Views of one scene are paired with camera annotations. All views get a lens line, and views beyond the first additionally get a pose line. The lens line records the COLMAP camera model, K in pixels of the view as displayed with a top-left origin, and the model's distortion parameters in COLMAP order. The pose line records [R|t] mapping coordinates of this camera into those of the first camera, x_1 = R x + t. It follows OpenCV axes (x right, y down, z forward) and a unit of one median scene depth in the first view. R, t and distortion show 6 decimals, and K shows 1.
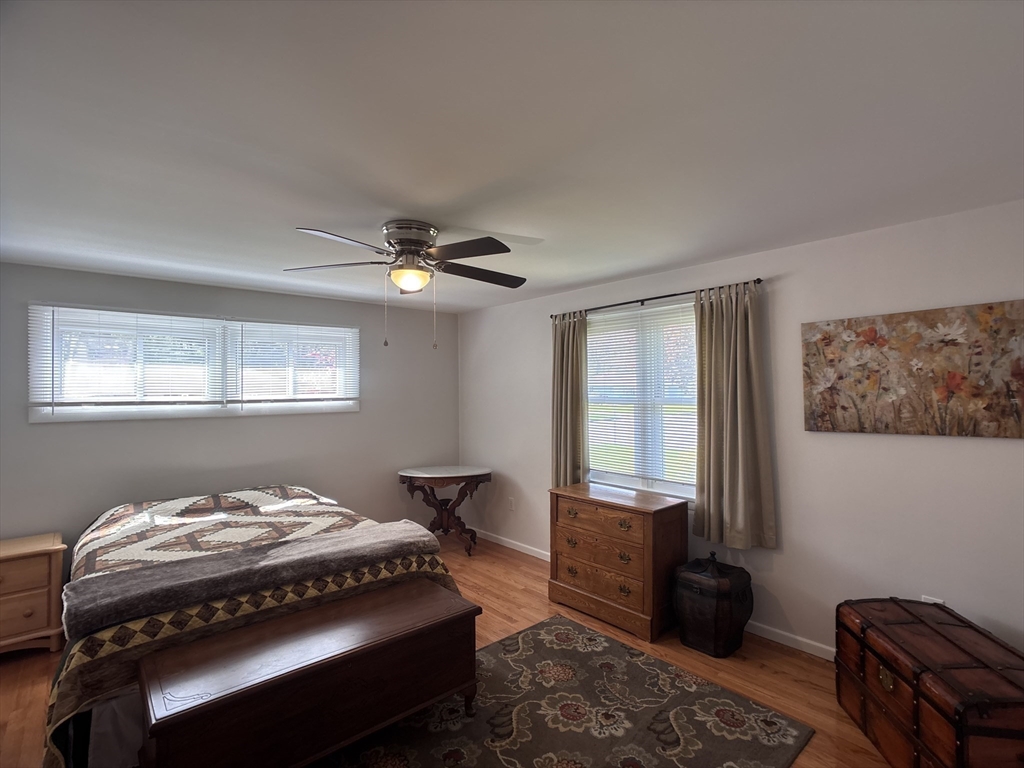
lens RADIAL K [[498.8, 0, 512.0], [0, 498.8, 379.7], [0, 0, 1]] dist [-0.010733, -0.000430]
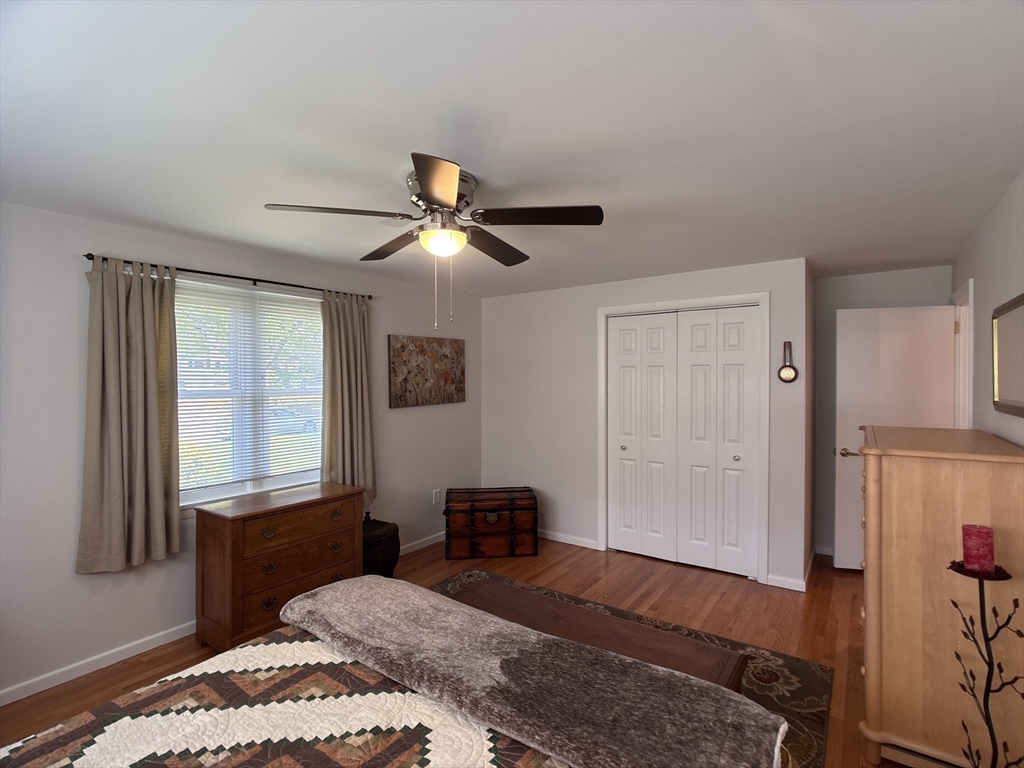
lens RADIAL K [[498.8, 0, 511.0], [0, 498.8, 388.6], [0, 0, 1]] dist [-0.010733, -0.000430]
pose [[-0.217535, -0.019578, 0.975856, -0.962984], [-0.020264, 0.999674, 0.015538, 0.015551], [-0.975842, -0.016395, -0.217861, 1.020453]]
